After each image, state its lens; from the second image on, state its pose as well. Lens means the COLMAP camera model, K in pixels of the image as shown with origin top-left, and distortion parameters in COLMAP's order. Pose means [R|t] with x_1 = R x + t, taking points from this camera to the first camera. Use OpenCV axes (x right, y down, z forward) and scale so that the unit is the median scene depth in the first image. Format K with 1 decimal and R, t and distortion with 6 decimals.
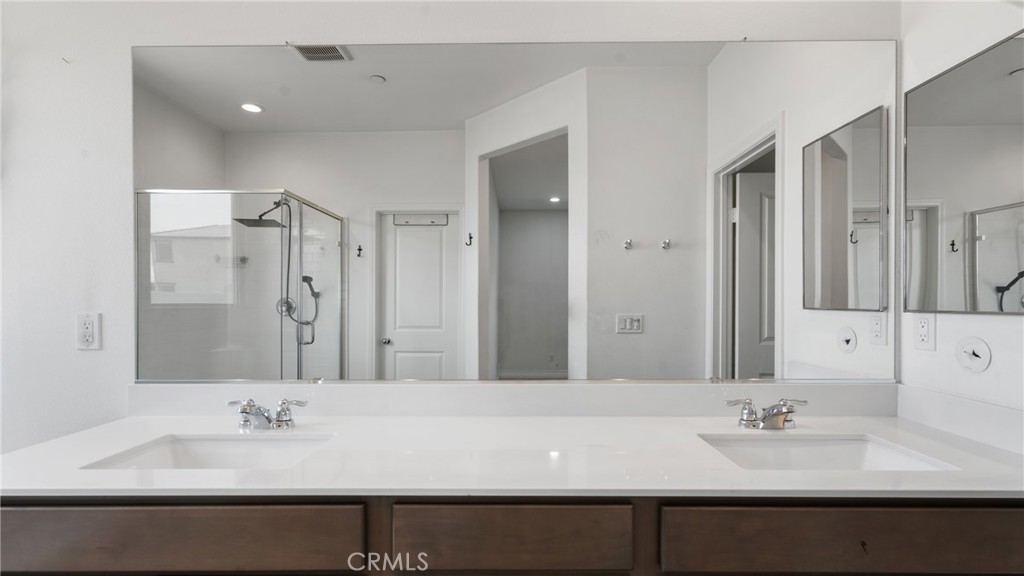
lens RADIAL K [[458.1, 0, 509.3], [0, 458.1, 299.1], [0, 0, 1]] dist [-0.005473, 0.001085]
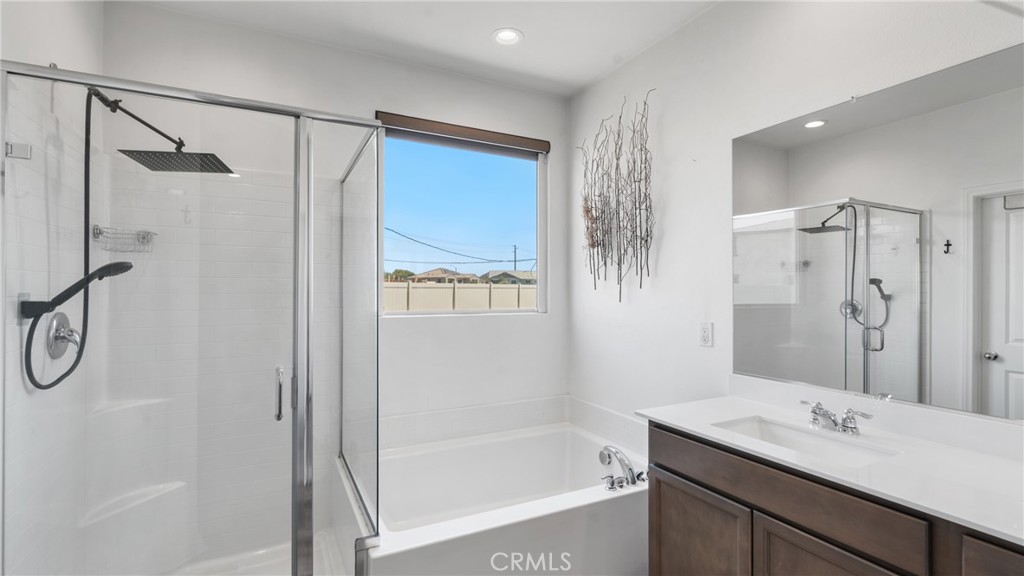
lens RADIAL K [[458.1, 0, 509.0], [0, 458.1, 292.4], [0, 0, 1]] dist [-0.005473, 0.001085]
pose [[0.458177, 0.006888, -0.888834, 0.056680], [0.007566, 0.999904, 0.011649, -0.039049], [0.888829, -0.012062, 0.458080, -0.119624]]
